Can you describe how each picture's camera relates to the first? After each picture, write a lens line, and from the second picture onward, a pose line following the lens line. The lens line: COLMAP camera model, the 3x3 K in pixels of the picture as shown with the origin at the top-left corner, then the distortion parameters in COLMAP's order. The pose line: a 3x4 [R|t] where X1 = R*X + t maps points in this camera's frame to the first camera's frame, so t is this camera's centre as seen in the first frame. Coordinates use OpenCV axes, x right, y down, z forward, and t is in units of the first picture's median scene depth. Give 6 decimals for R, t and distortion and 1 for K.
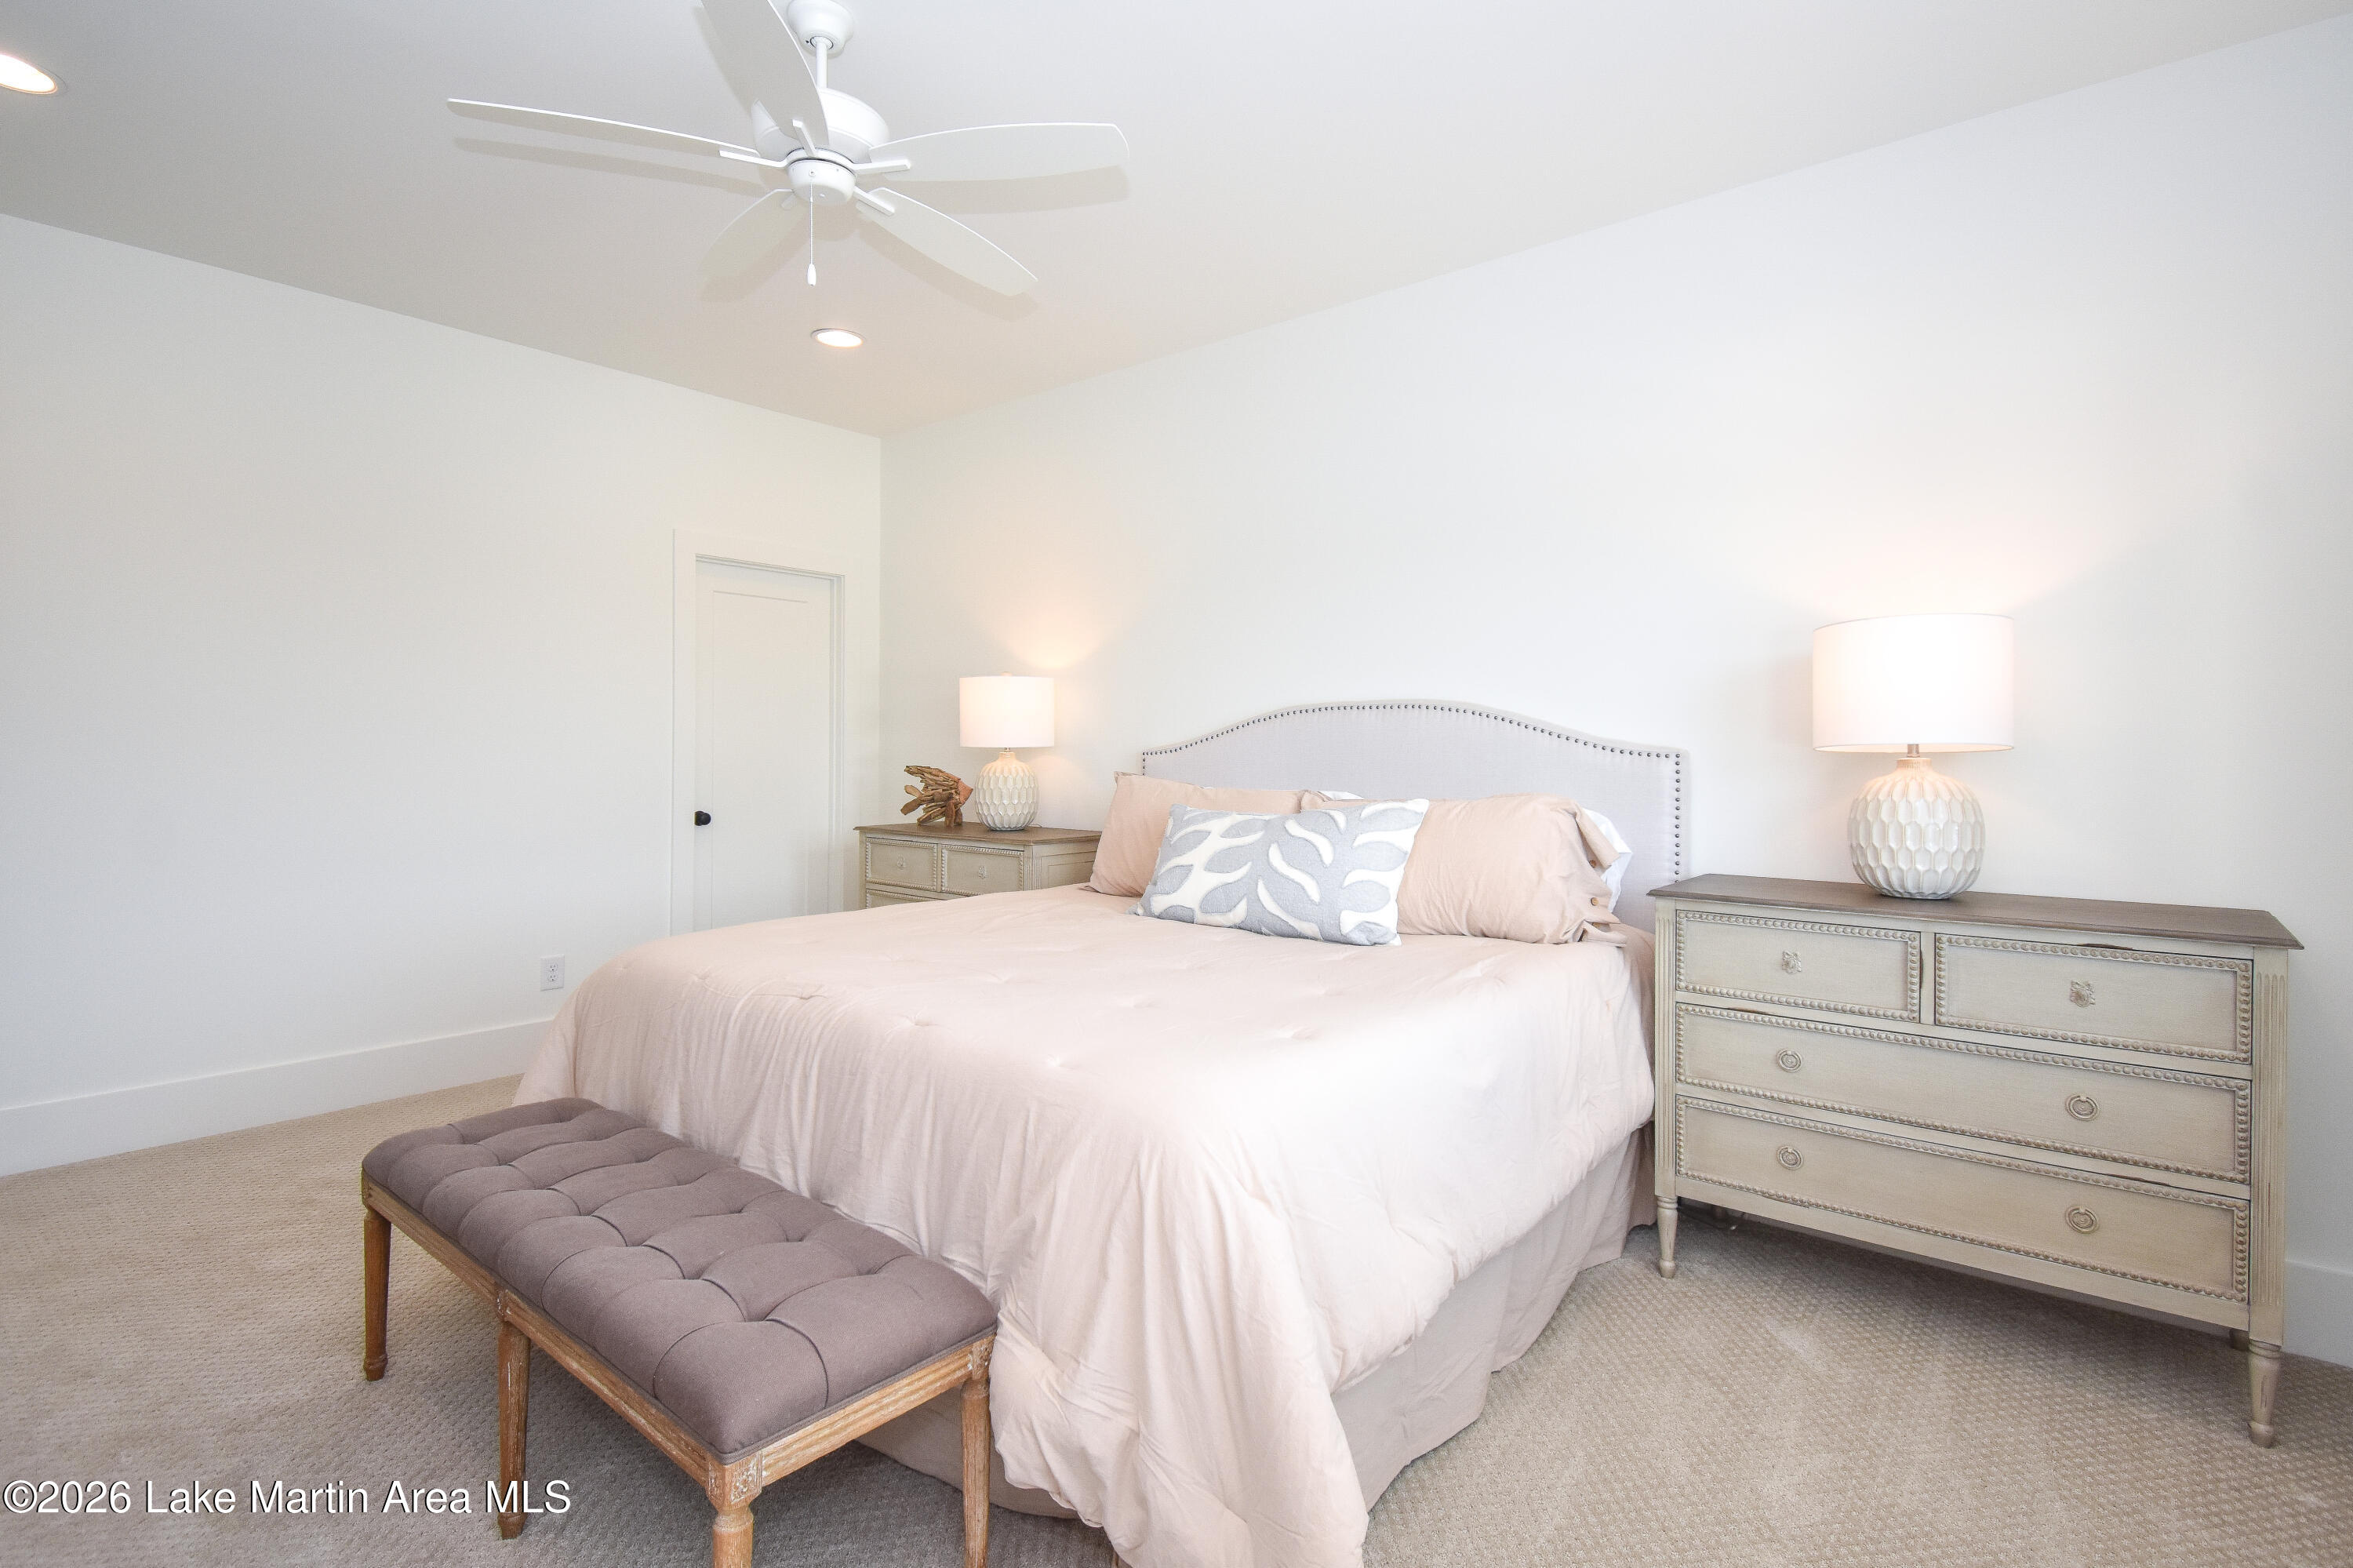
lens RADIAL K [[1101.3, 0, 1194.8], [0, 1101.3, 775.7], [0, 0, 1]] dist [0.020865, -0.026207]
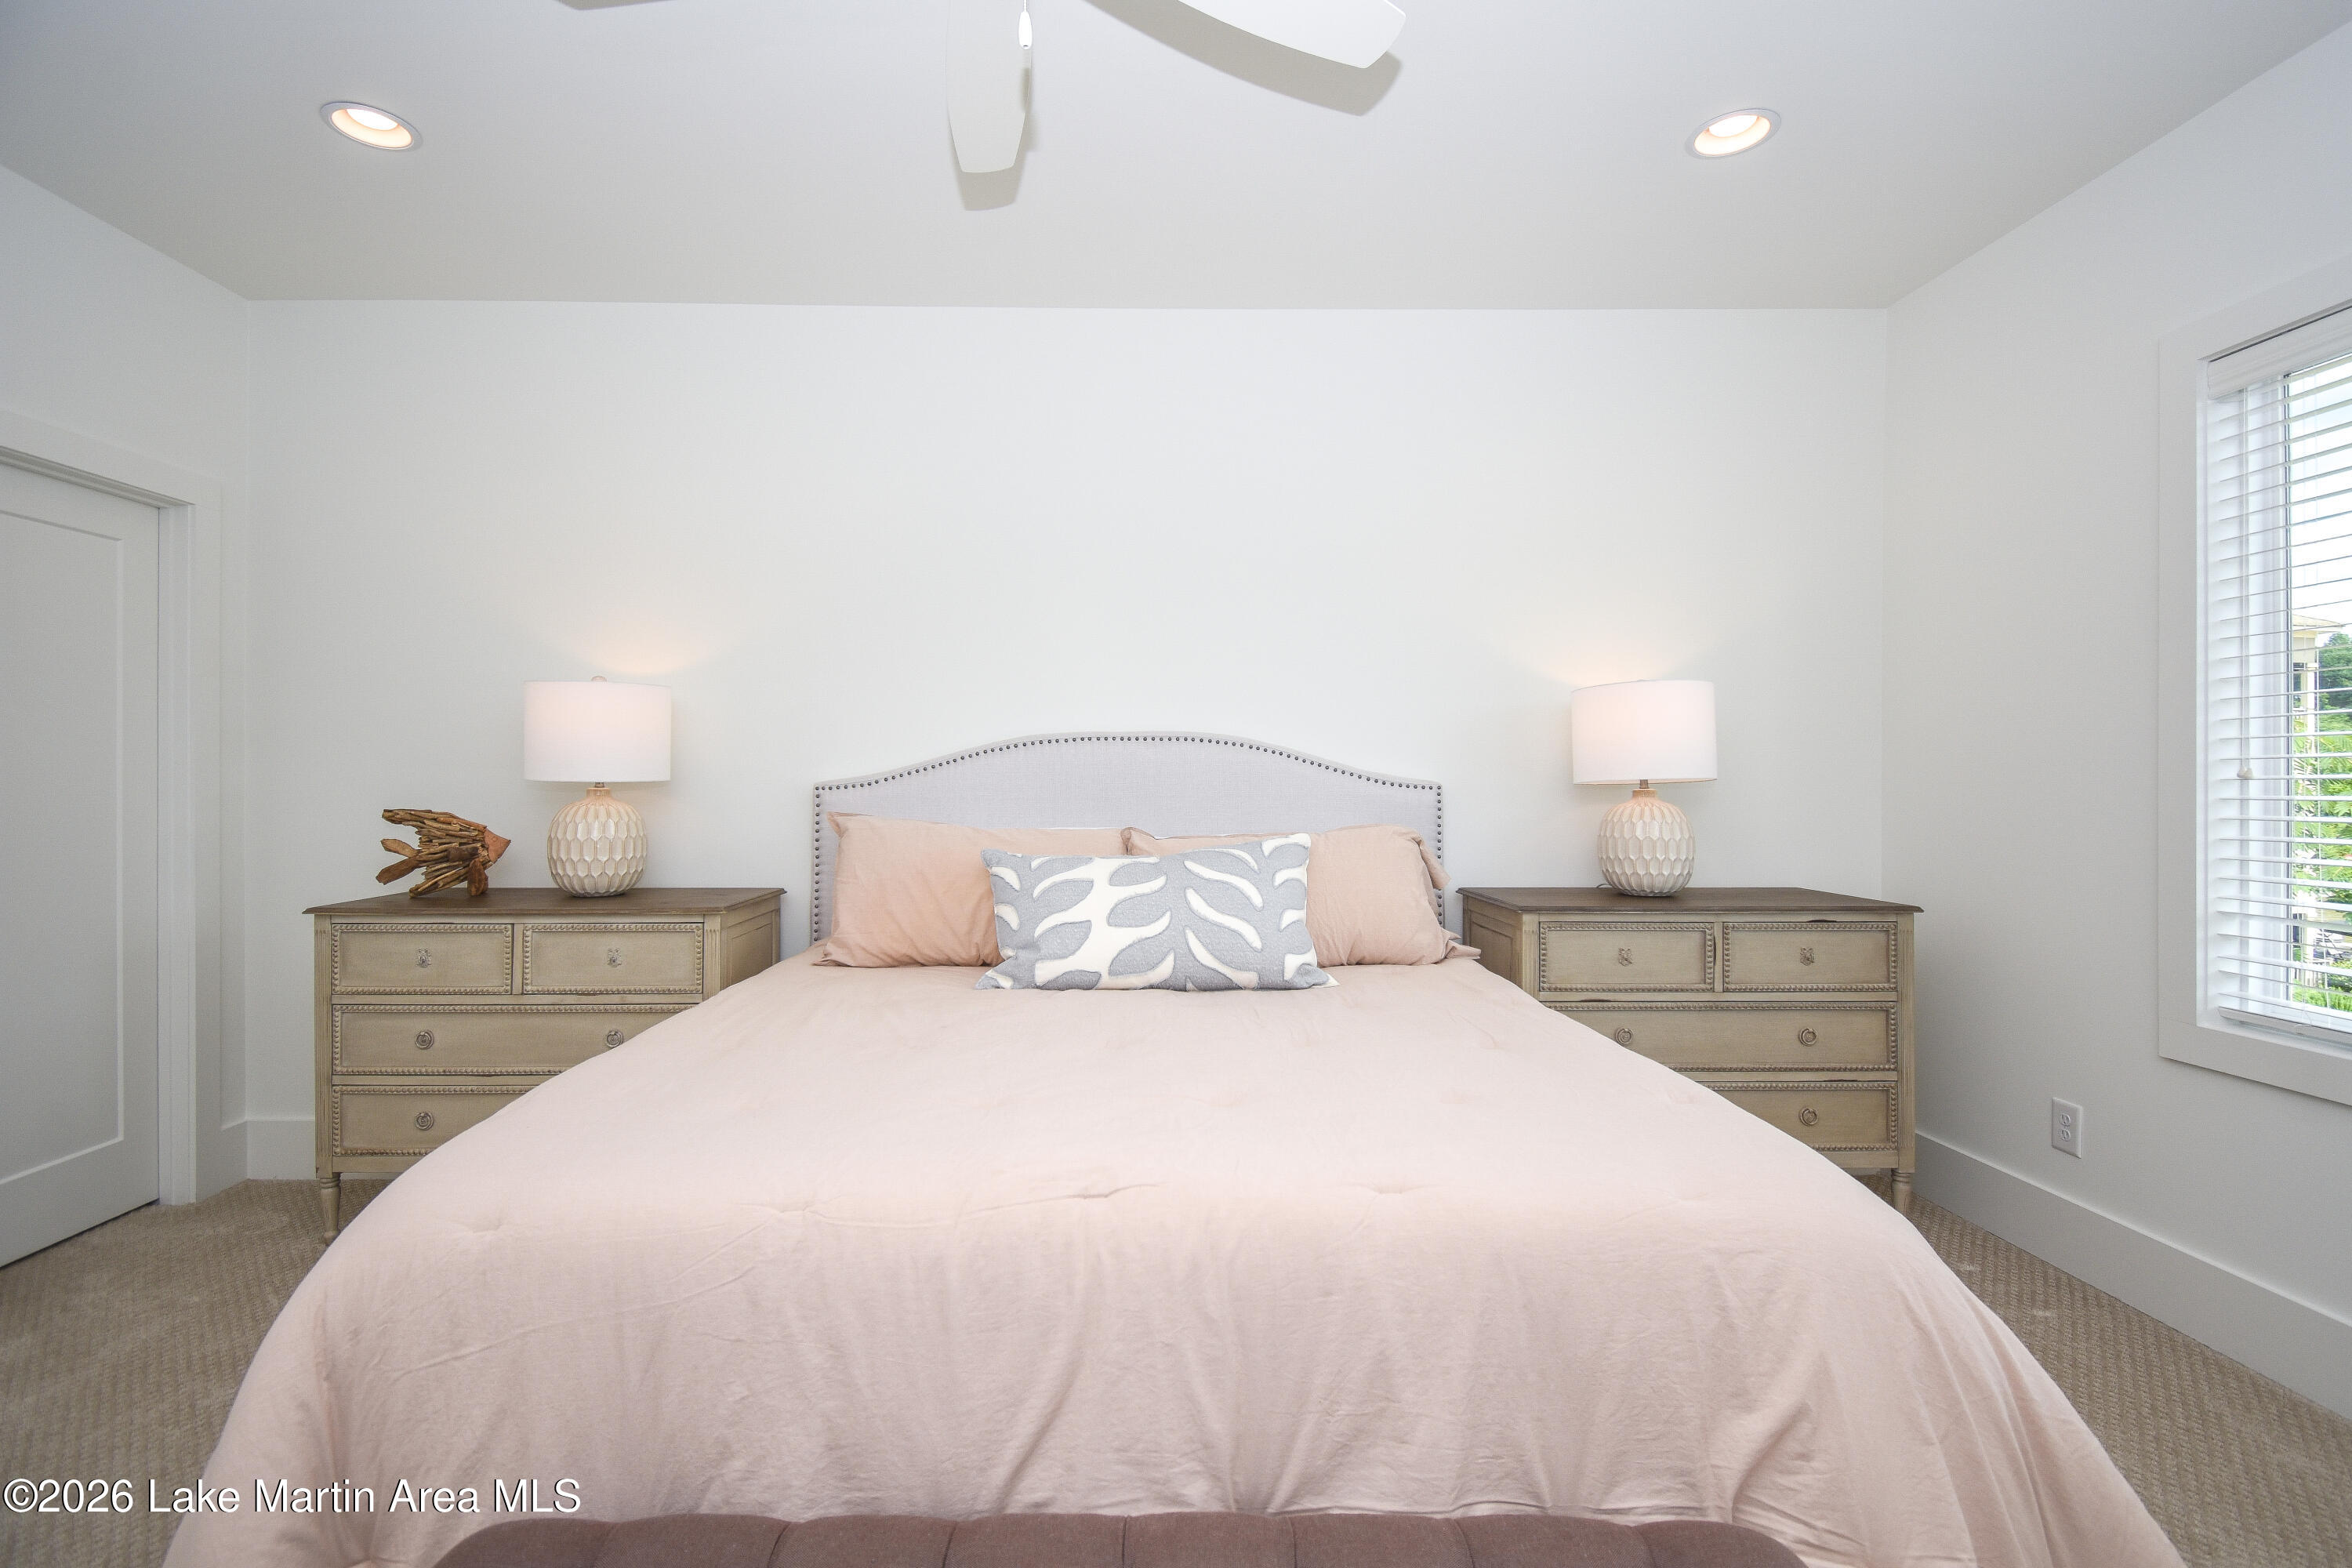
lens RADIAL K [[1016.5, 0, 1141.2], [0, 1016.5, 802.6], [0, 0, 1]] dist [0.044963, -0.031343]
pose [[0.774032, -0.022101, 0.632760, -0.486806], [0.017575, 0.999755, 0.013421, -0.022228], [-0.632902, 0.000732, 0.774231, 0.371339]]
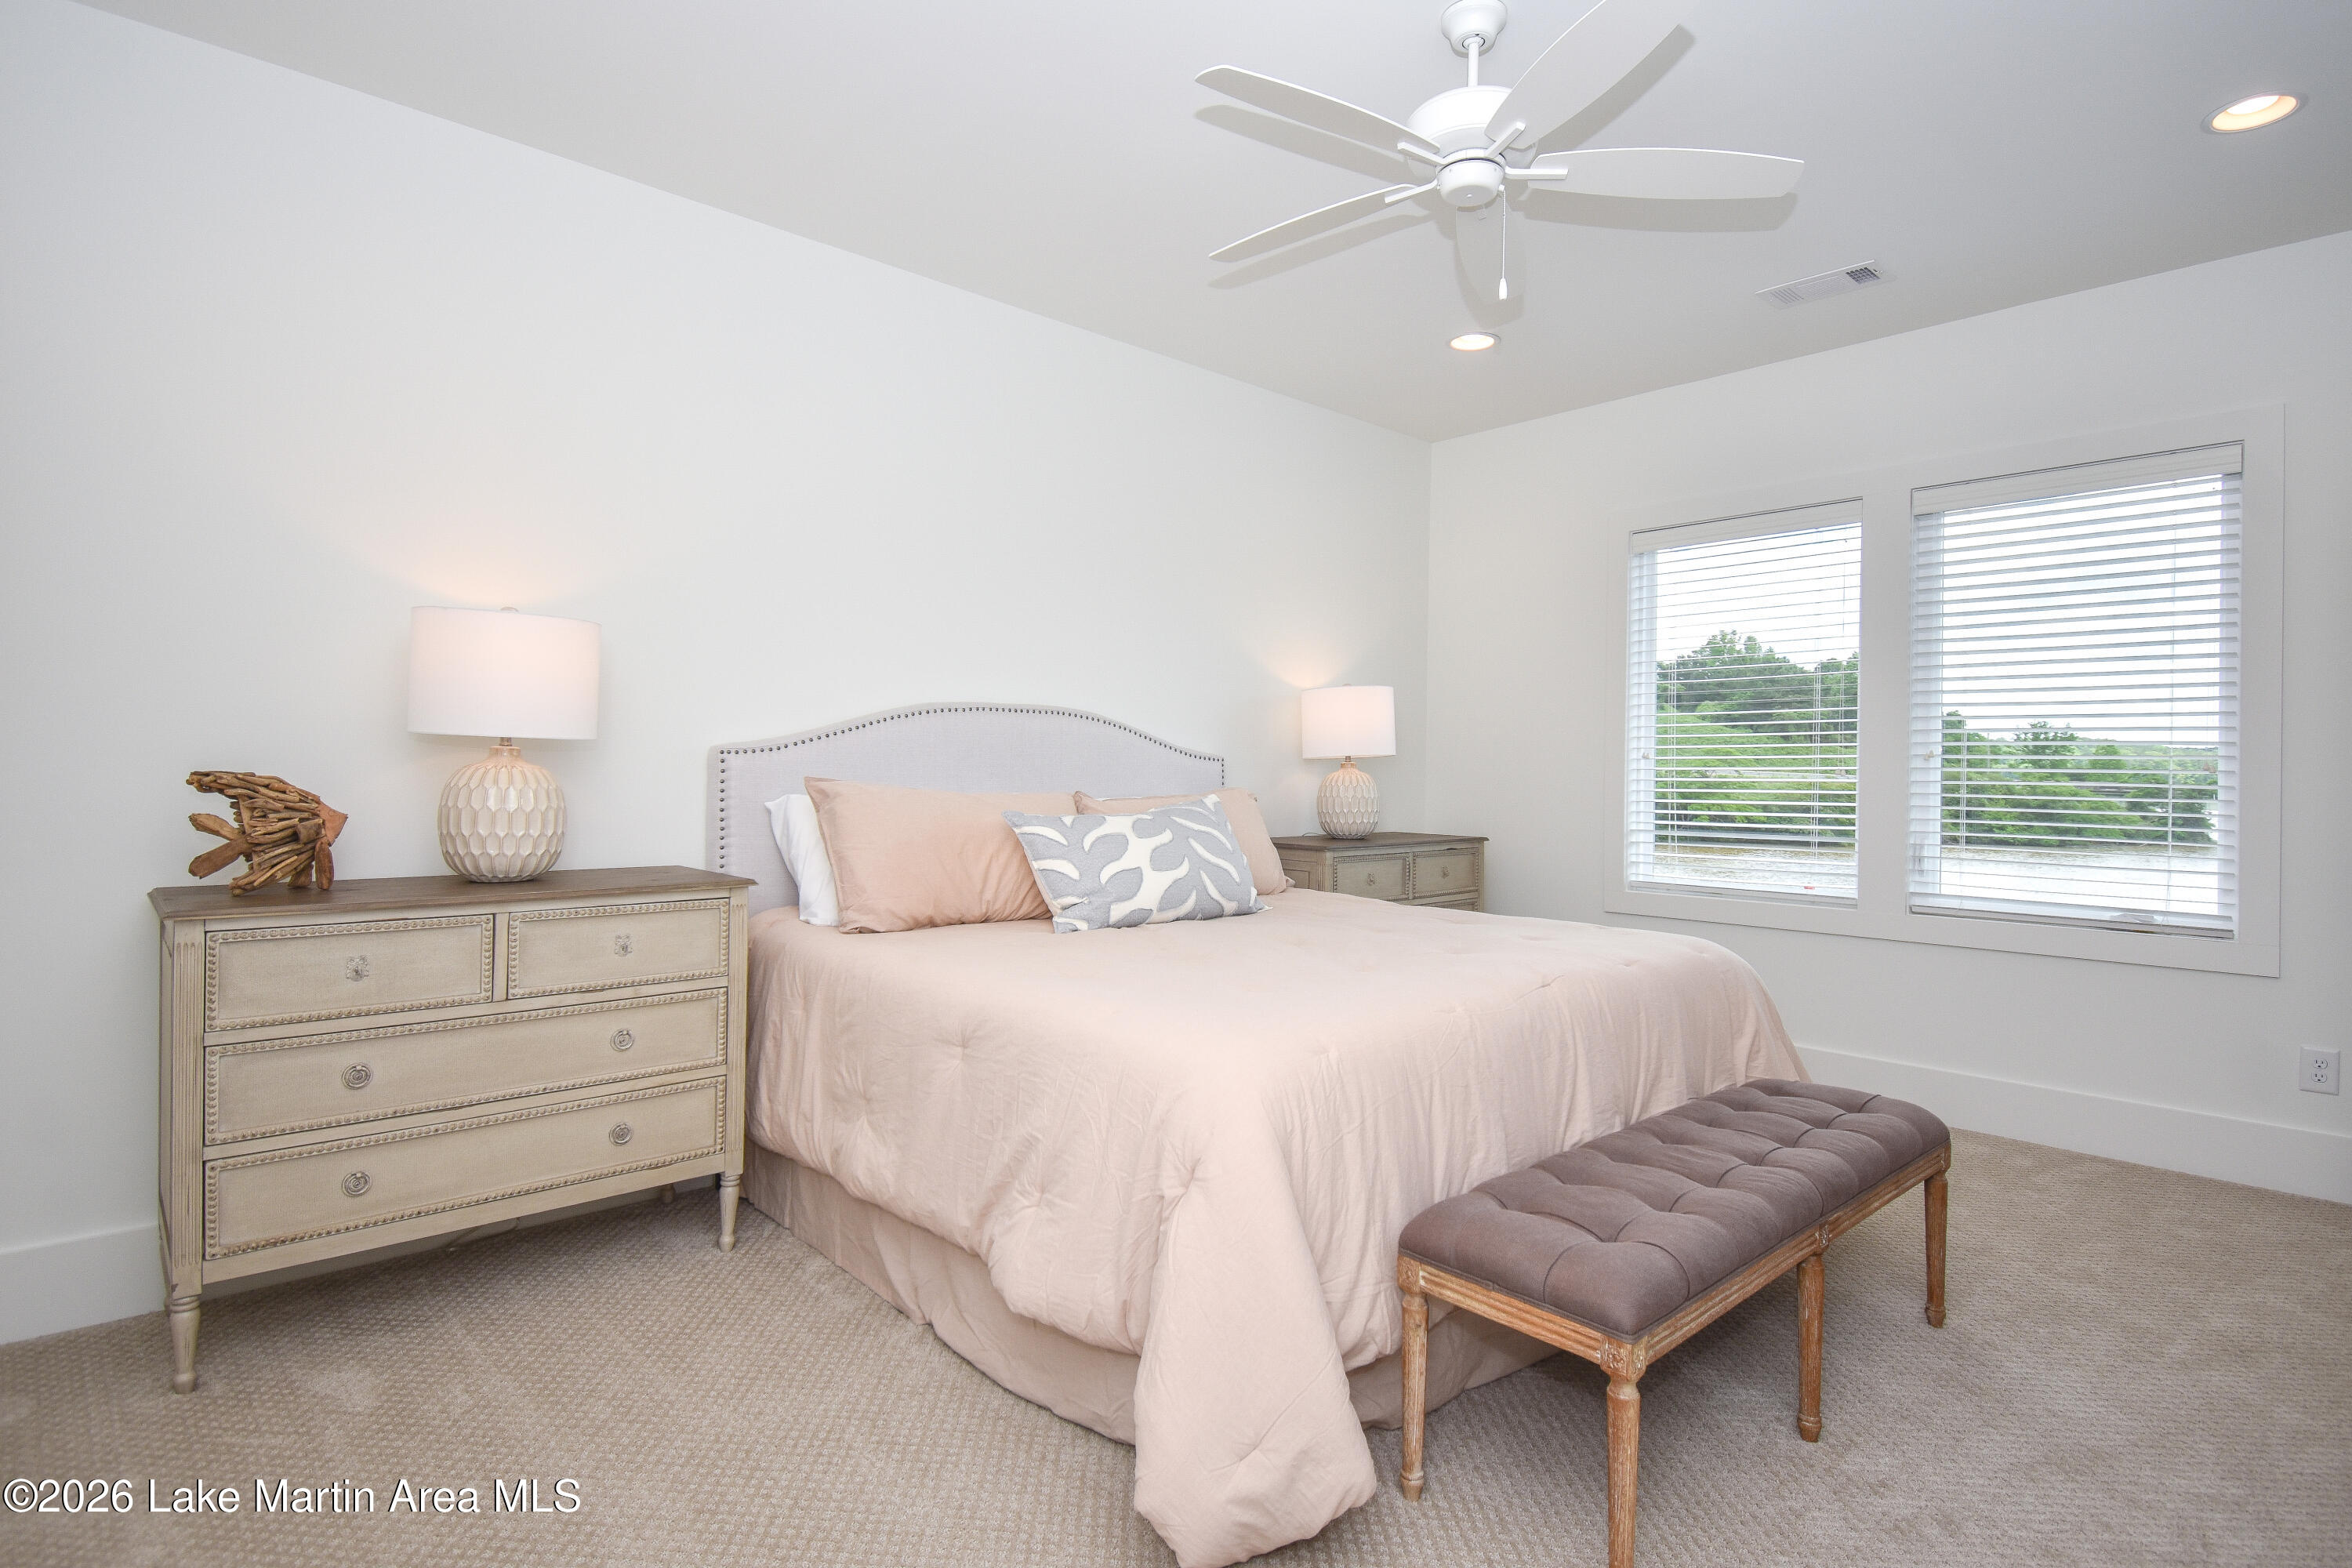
lens RADIAL K [[1135.4, 0, 1142.3], [0, 1135.4, 781.0], [0, 0, 1]] dist [-0.001630, 0.000064]
pose [[0.174278, -0.023774, 0.984409, -1.070789], [0.003319, 0.999717, 0.023556, -0.025080], [-0.984691, -0.000838, 0.174308, 0.841769]]
